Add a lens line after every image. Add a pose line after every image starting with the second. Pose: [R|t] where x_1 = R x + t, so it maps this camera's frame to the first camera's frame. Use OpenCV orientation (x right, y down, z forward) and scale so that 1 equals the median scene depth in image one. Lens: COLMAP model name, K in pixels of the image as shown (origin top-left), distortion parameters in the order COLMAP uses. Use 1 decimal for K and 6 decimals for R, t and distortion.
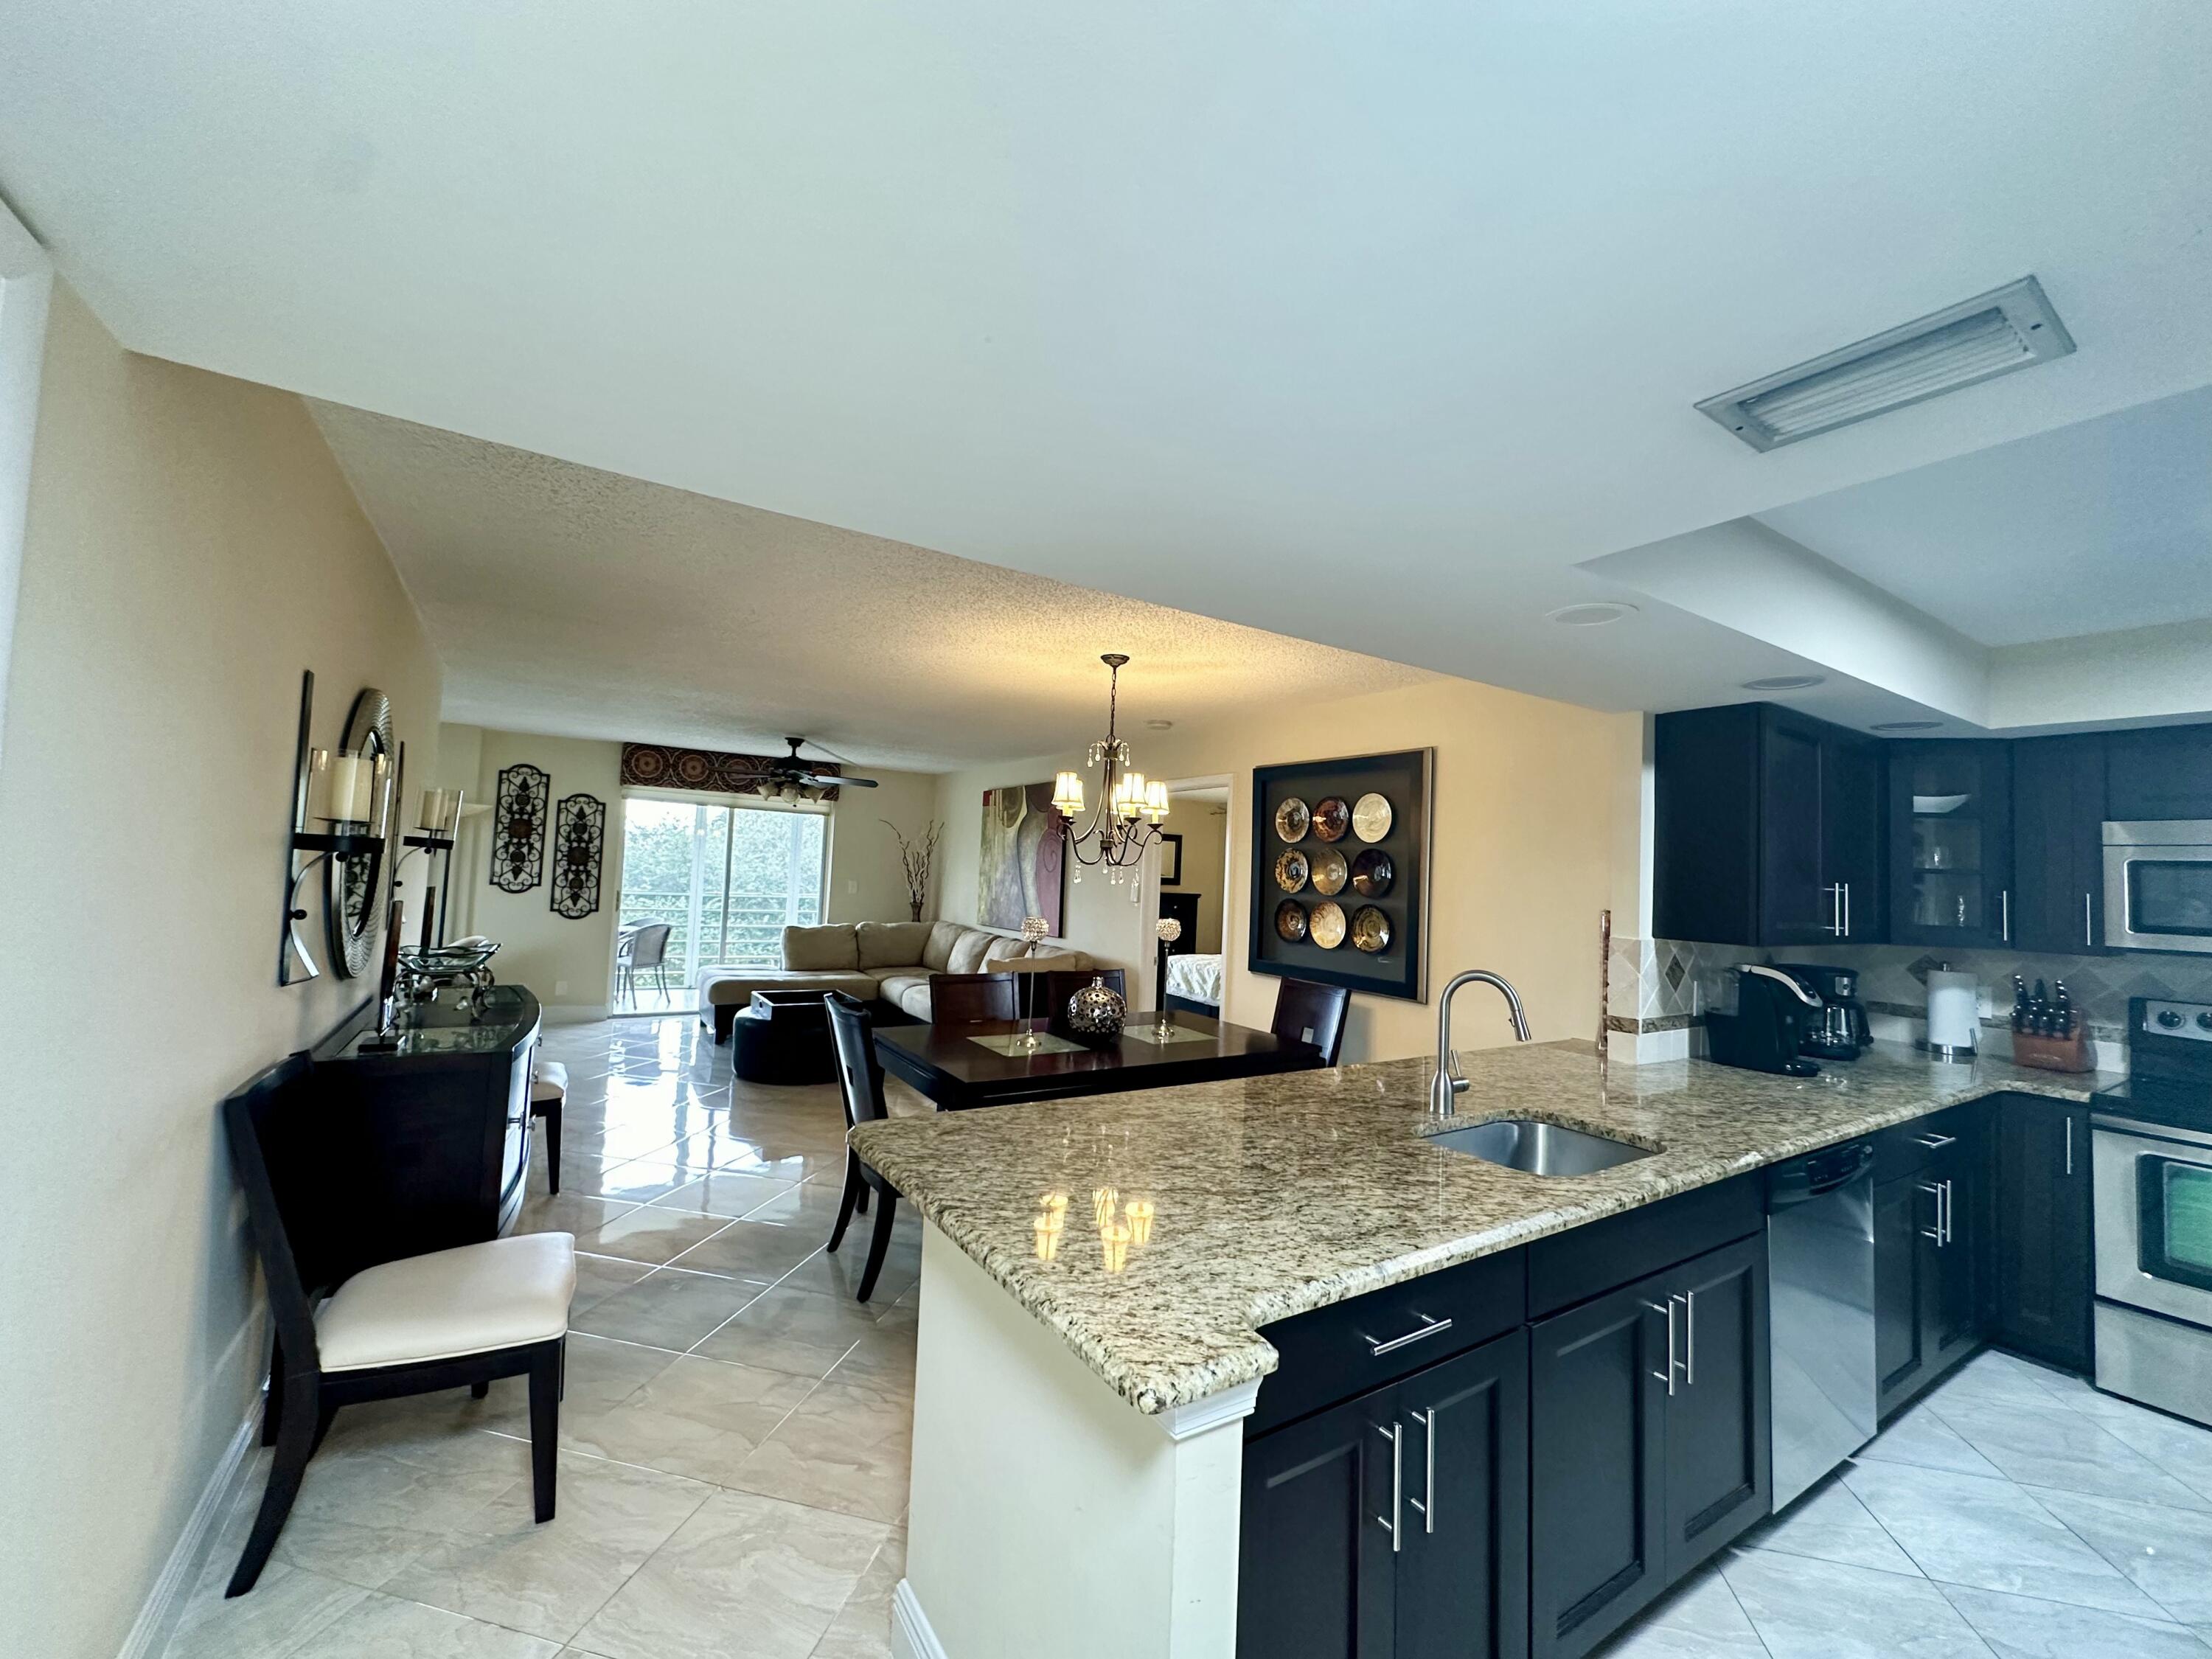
lens RADIAL K [[882.0, 0, 1108.5], [0, 882.0, 826.3], [0, 0, 1]] dist [-0.004351, 0.000874]
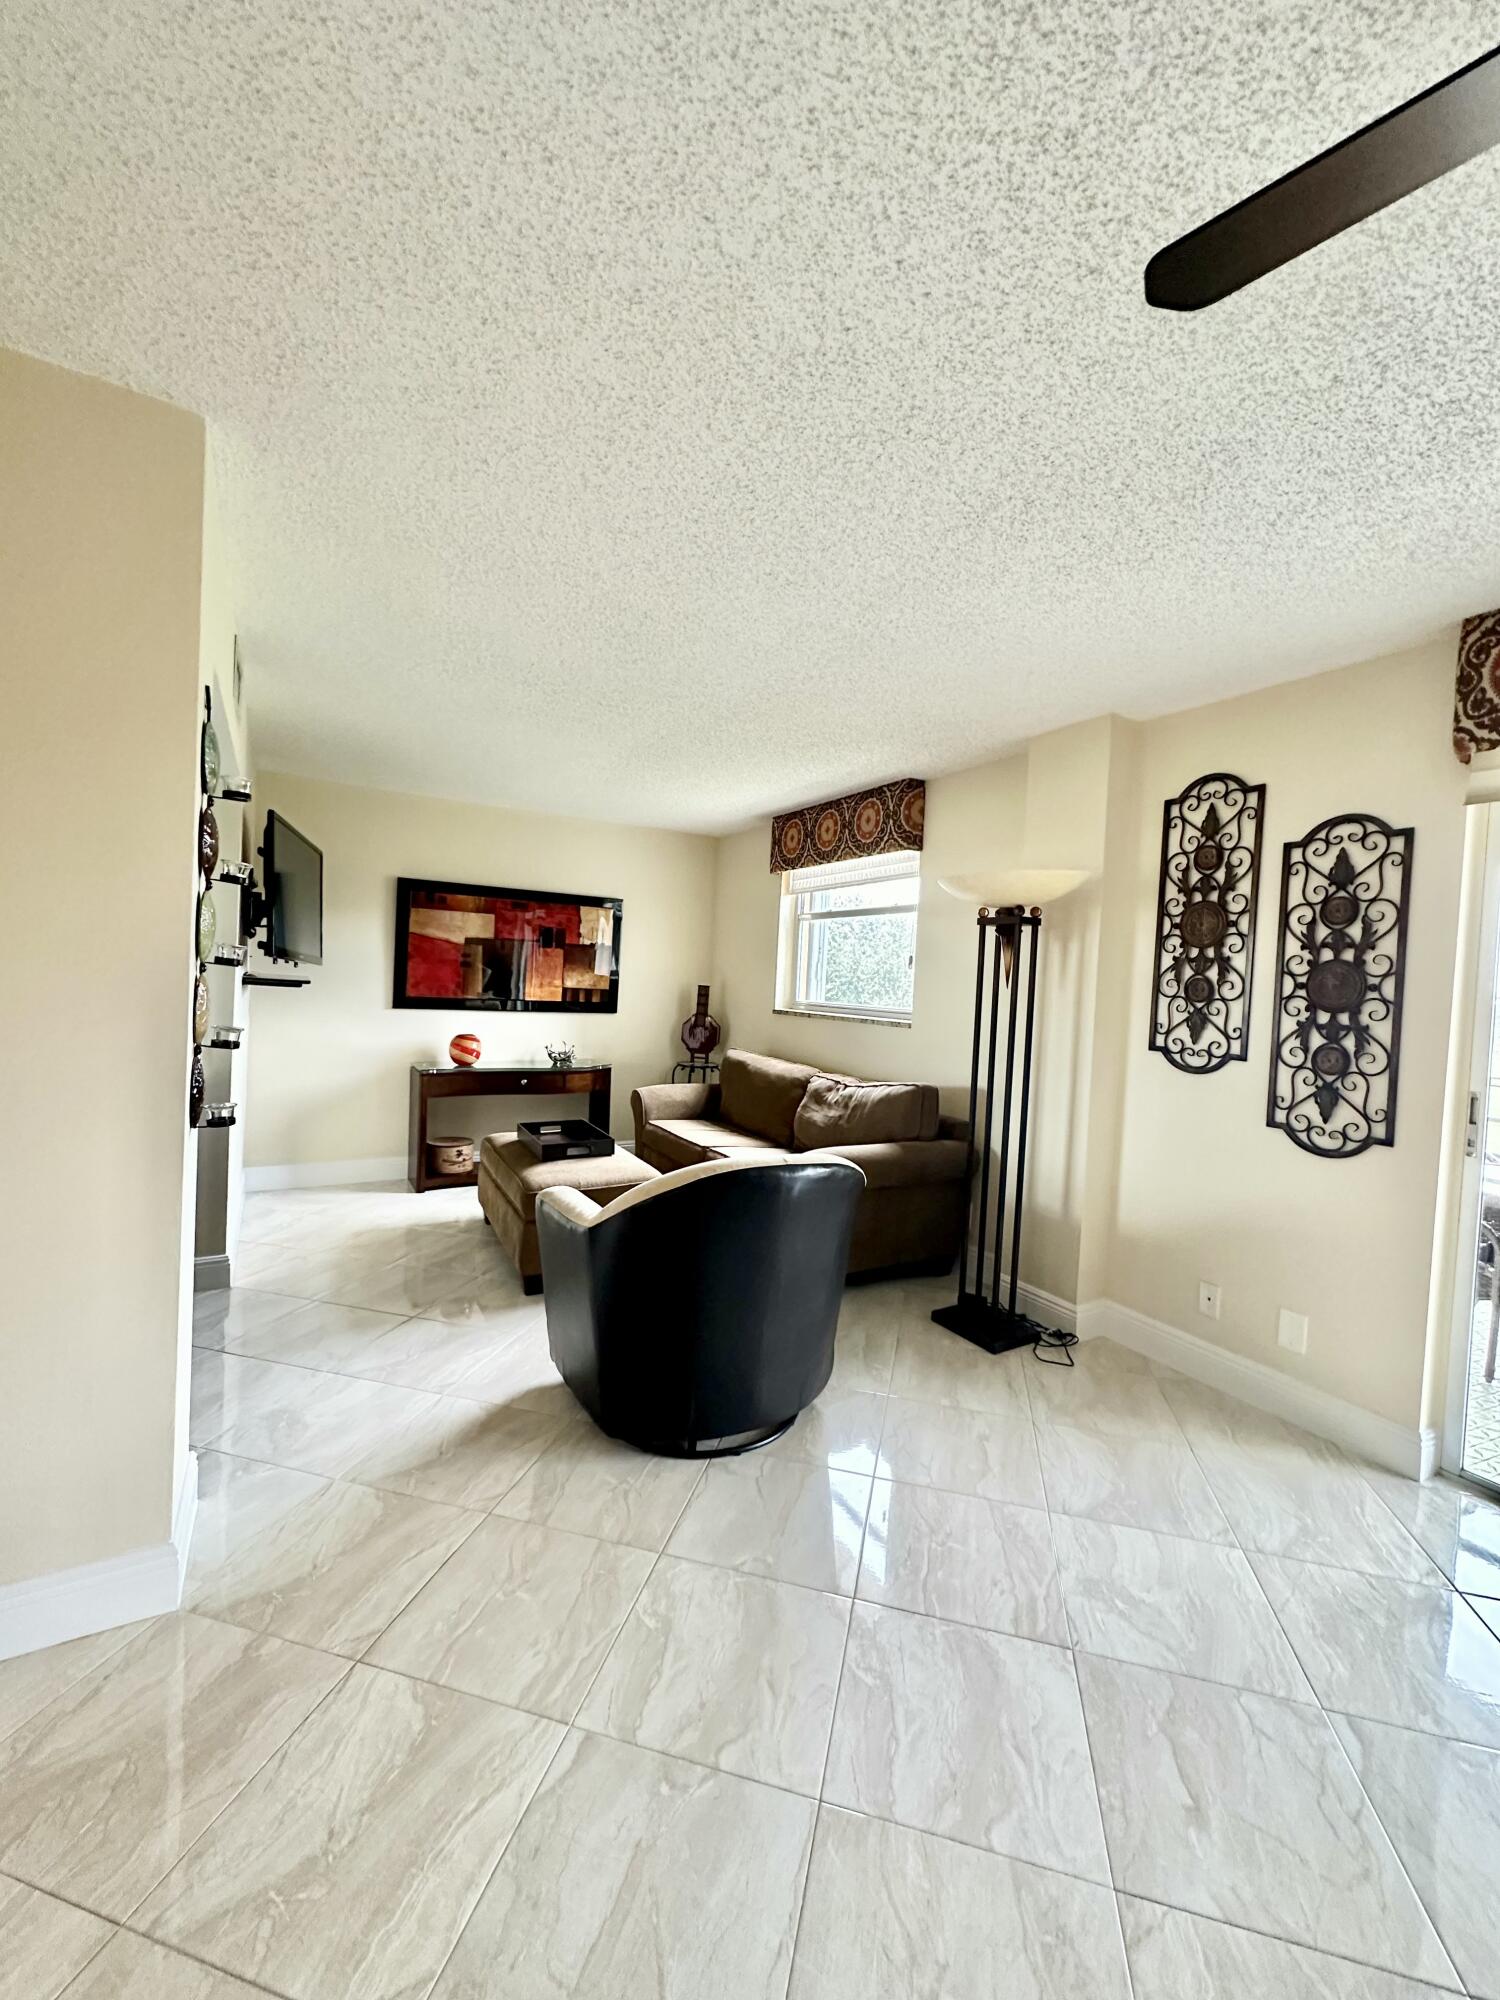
lens RADIAL K [[797.5, 0, 752.3], [0, 797.5, 1001.4], [0, 0, 1]] dist [-0.004351, 0.000874]
pose [[-0.030756, -0.018978, -0.999347, -0.561374], [0.004685, 0.999806, -0.019131, 0.096601], [0.999516, -0.005270, -0.030661, 1.634717]]
